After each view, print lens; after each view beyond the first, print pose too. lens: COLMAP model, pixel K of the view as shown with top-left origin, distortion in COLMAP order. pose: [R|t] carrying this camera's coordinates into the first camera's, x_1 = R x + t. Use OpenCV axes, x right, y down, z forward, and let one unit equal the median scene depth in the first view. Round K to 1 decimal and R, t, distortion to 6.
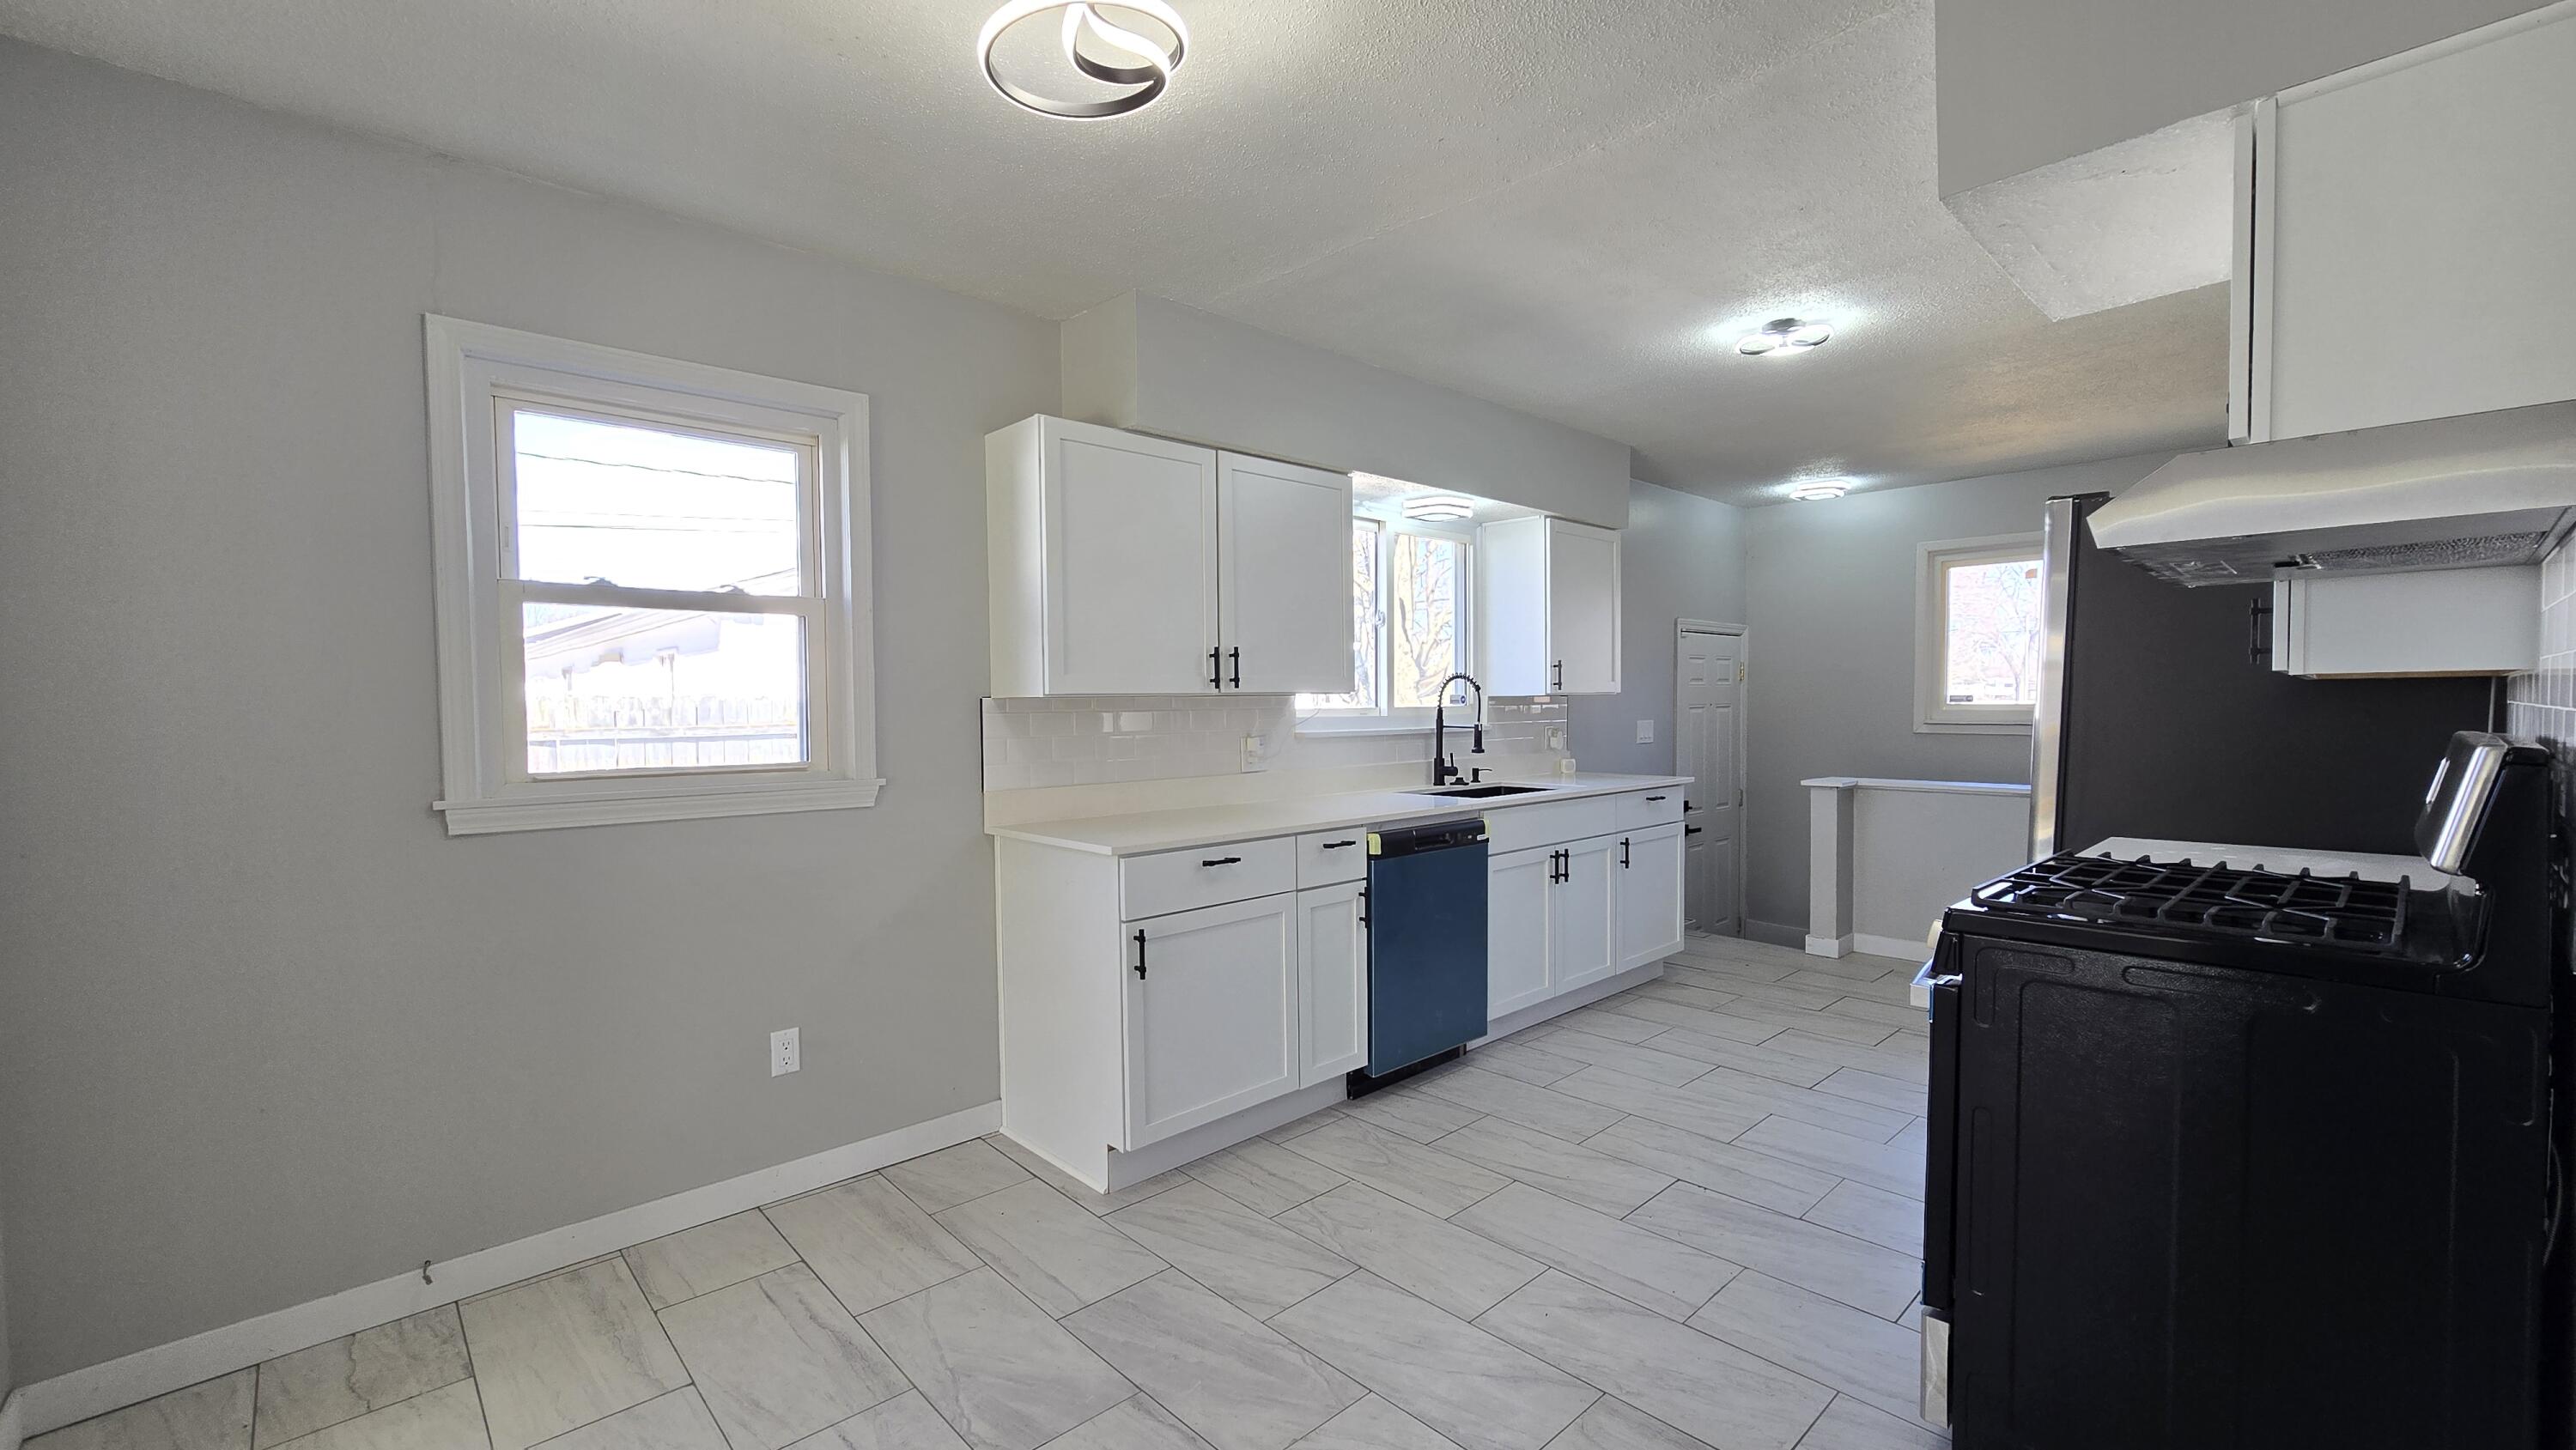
lens RADIAL K [[1051.8, 0, 1274.3], [0, 1051.8, 739.5], [0, 0, 1]] dist [-0.005020, -0.000105]
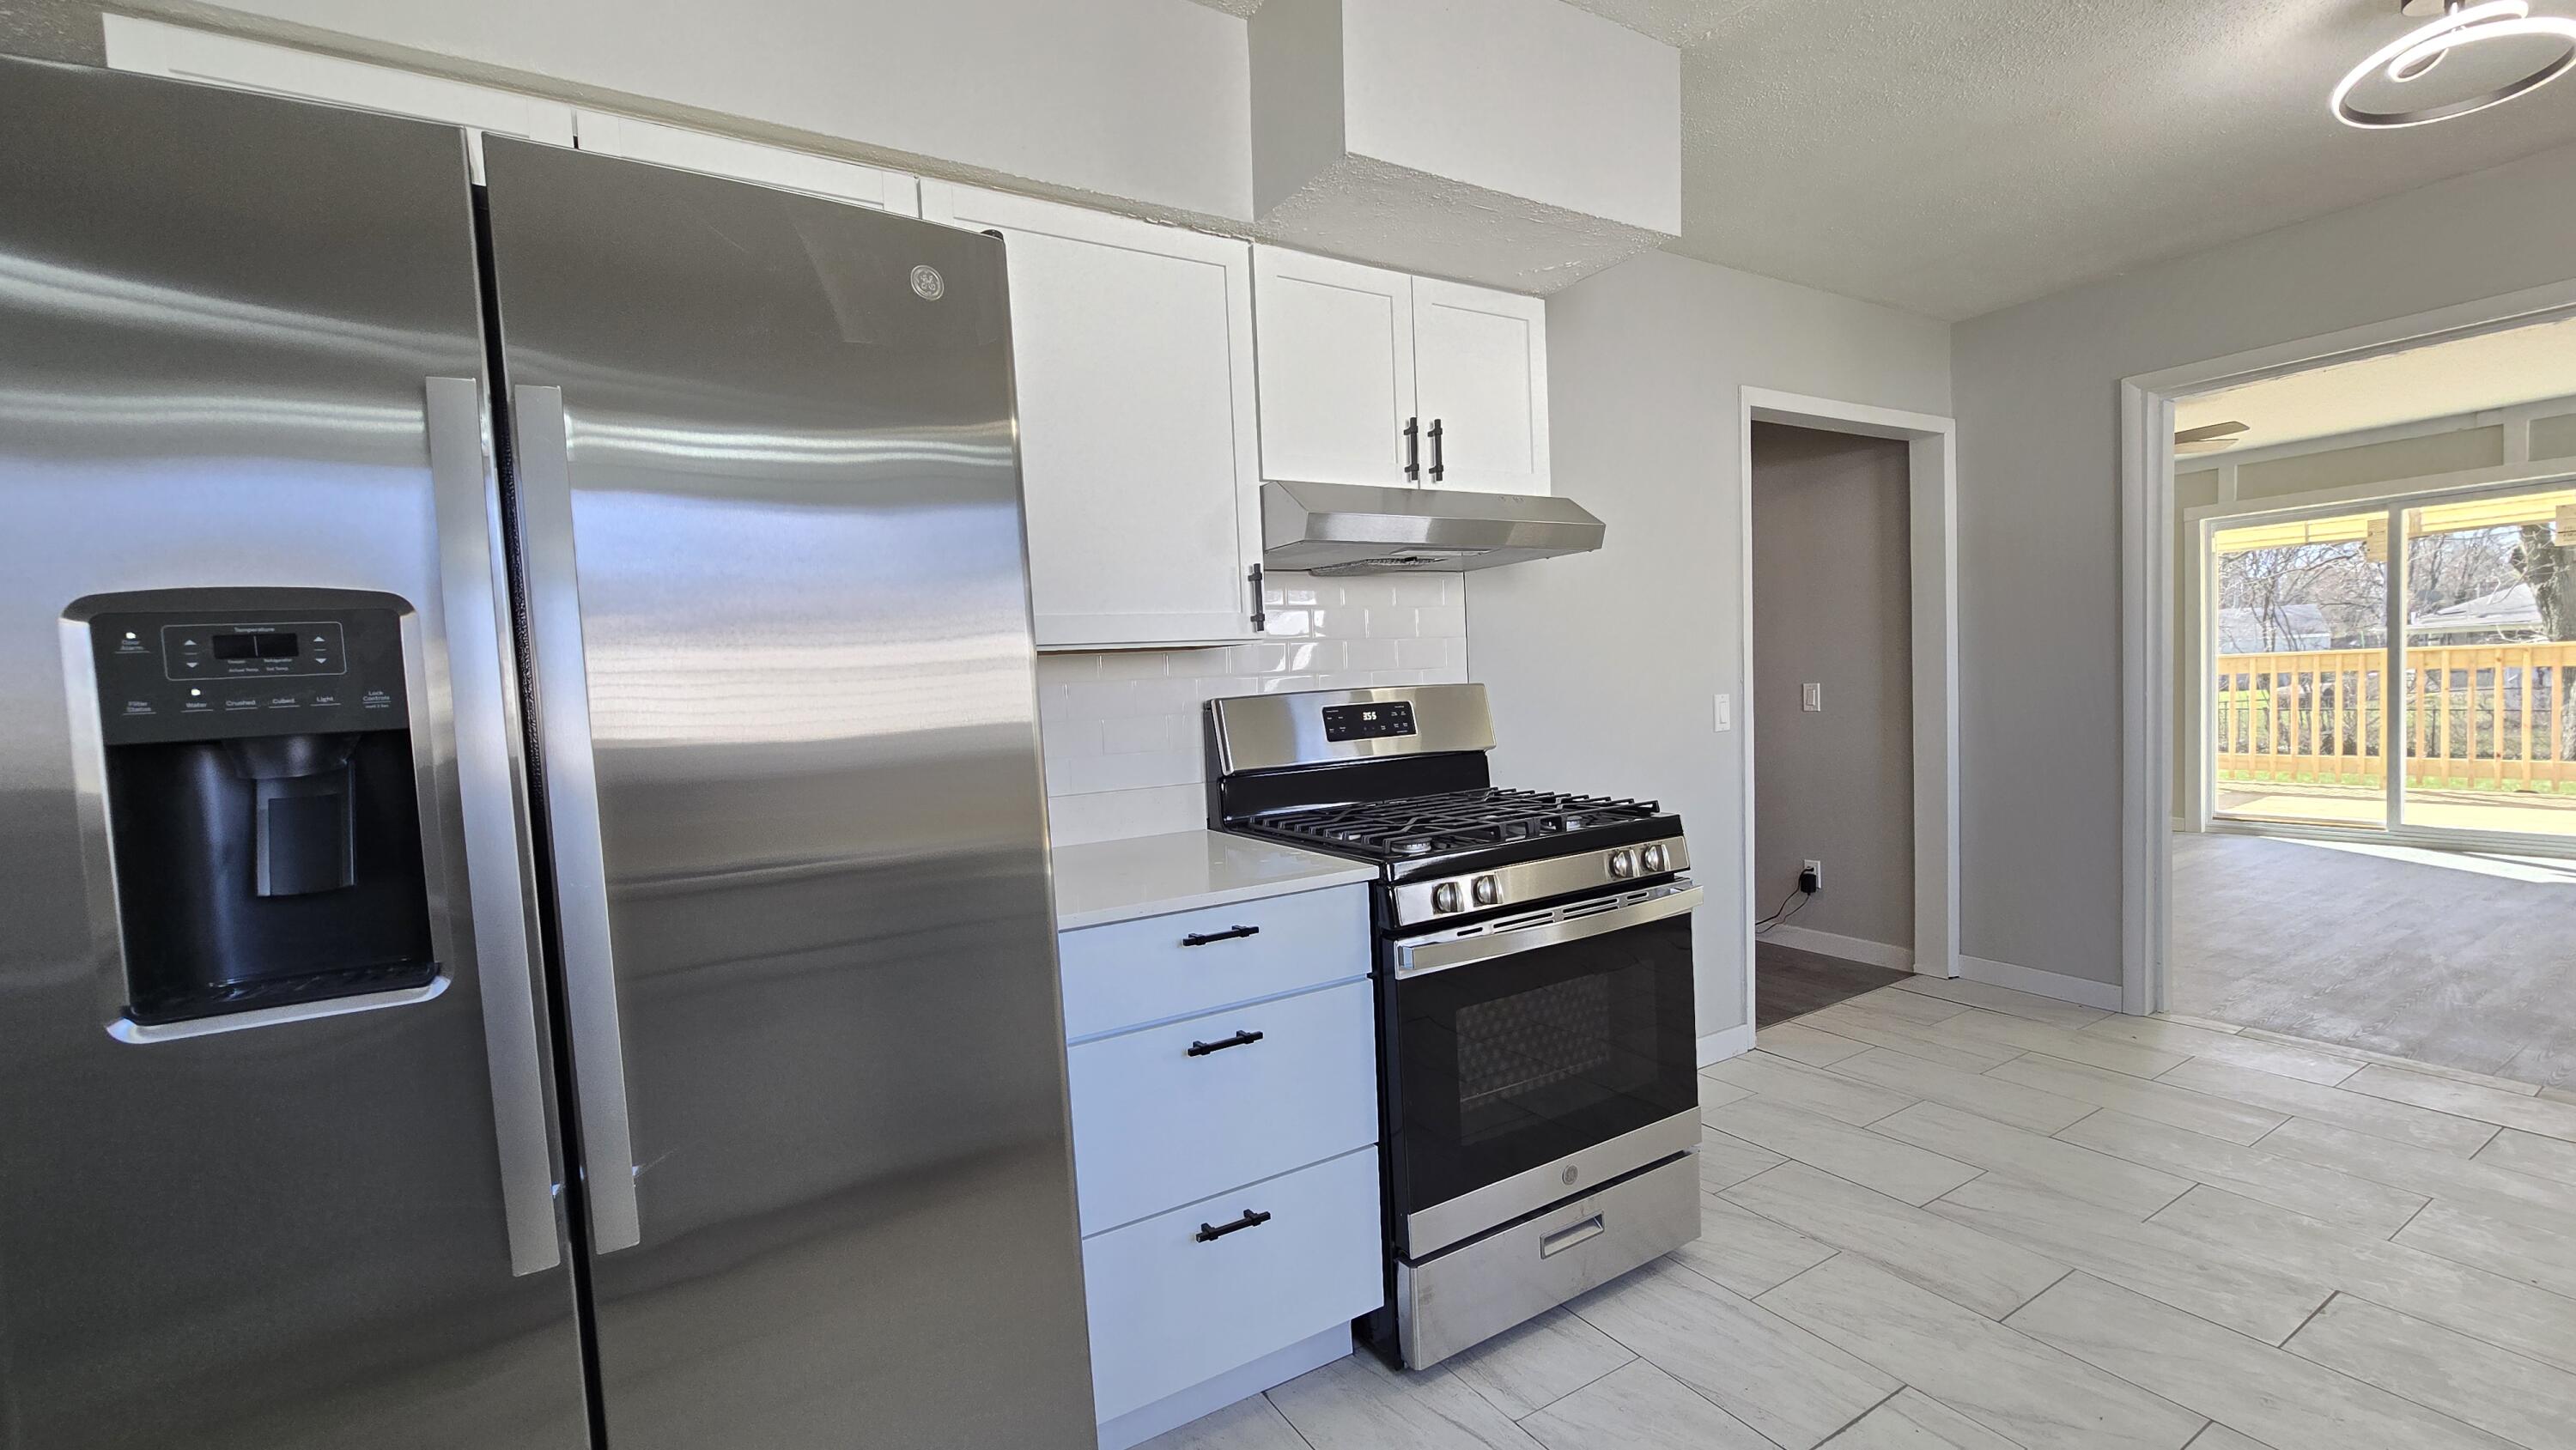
lens RADIAL K [[1051.8, 0, 1274.3], [0, 1051.8, 739.5], [0, 0, 1]] dist [-0.005020, -0.000105]
pose [[-0.974885, 0.041923, 0.218726, 0.500868], [0.062189, 0.994299, 0.086610, -0.038646], [-0.213848, 0.098037, -0.971935, 1.382724]]
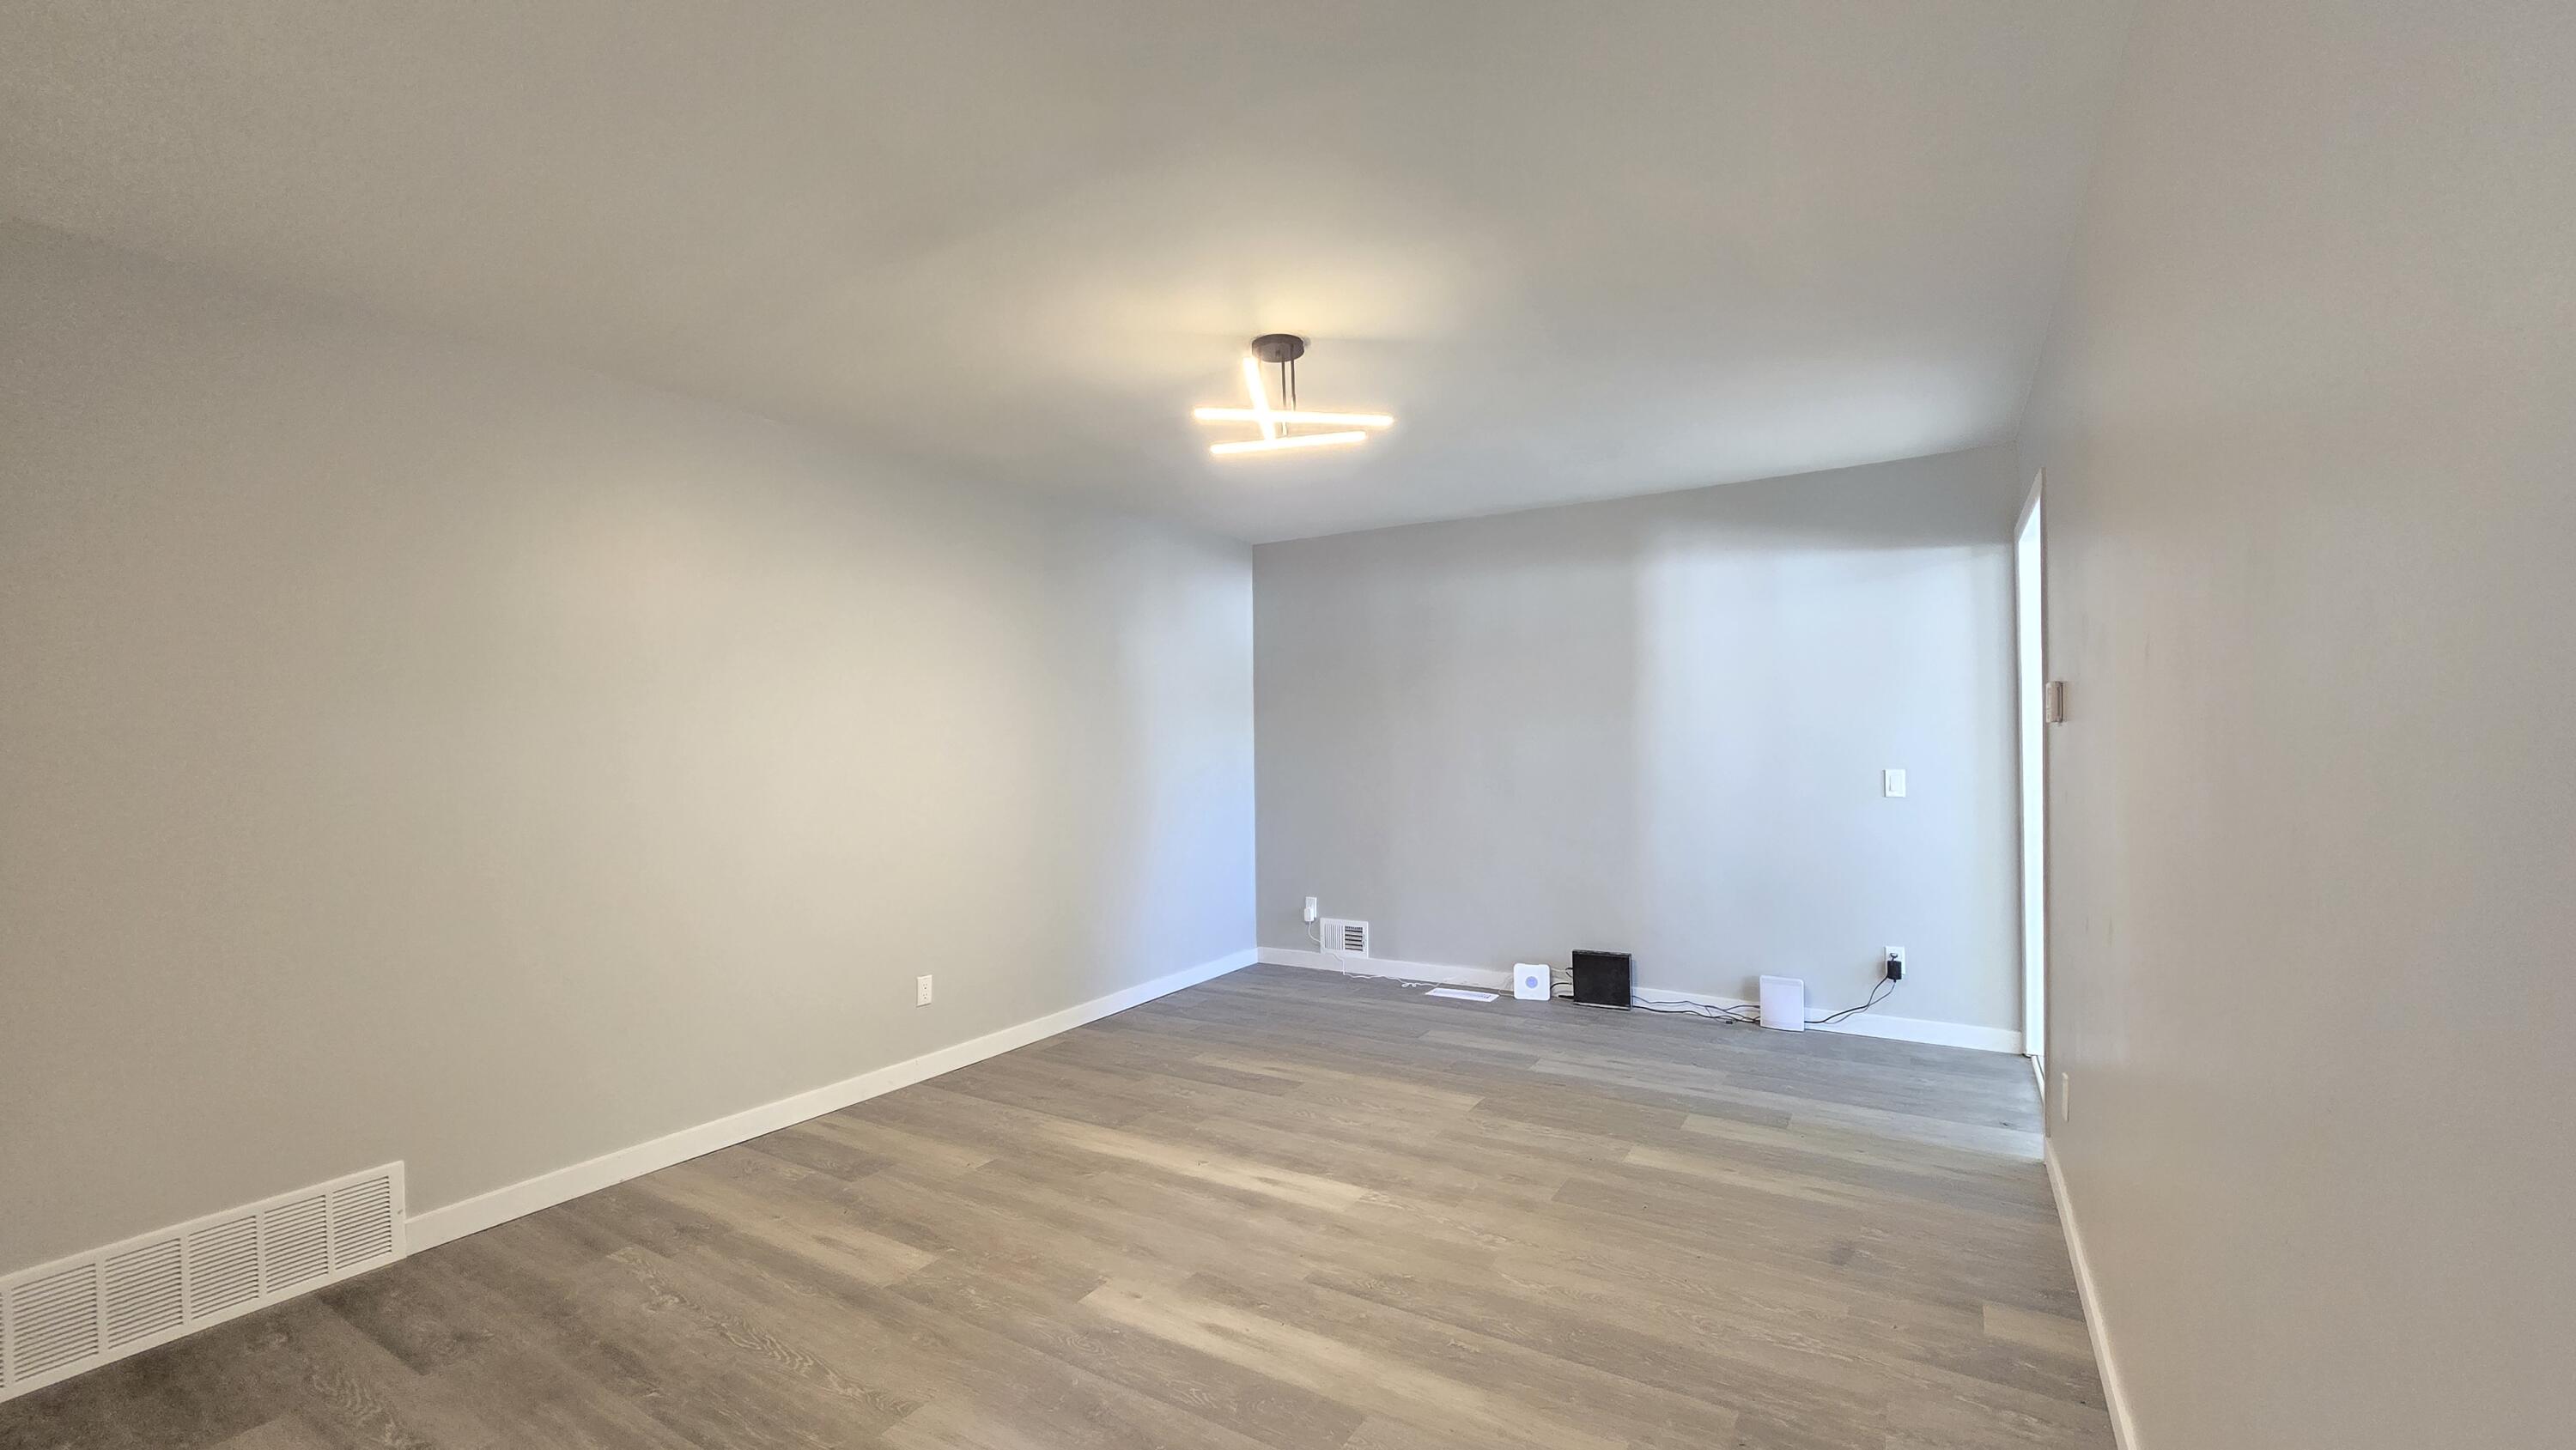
lens RADIAL K [[1051.8, 0, 1274.3], [0, 1051.8, 739.5], [0, 0, 1]] dist [-0.005020, -0.000105]
pose [[-0.968273, 0.023598, -0.248778, 1.342816], [0.014782, 0.999197, 0.037245, -0.053874], [0.249457, 0.032386, -0.967844, 0.979532]]
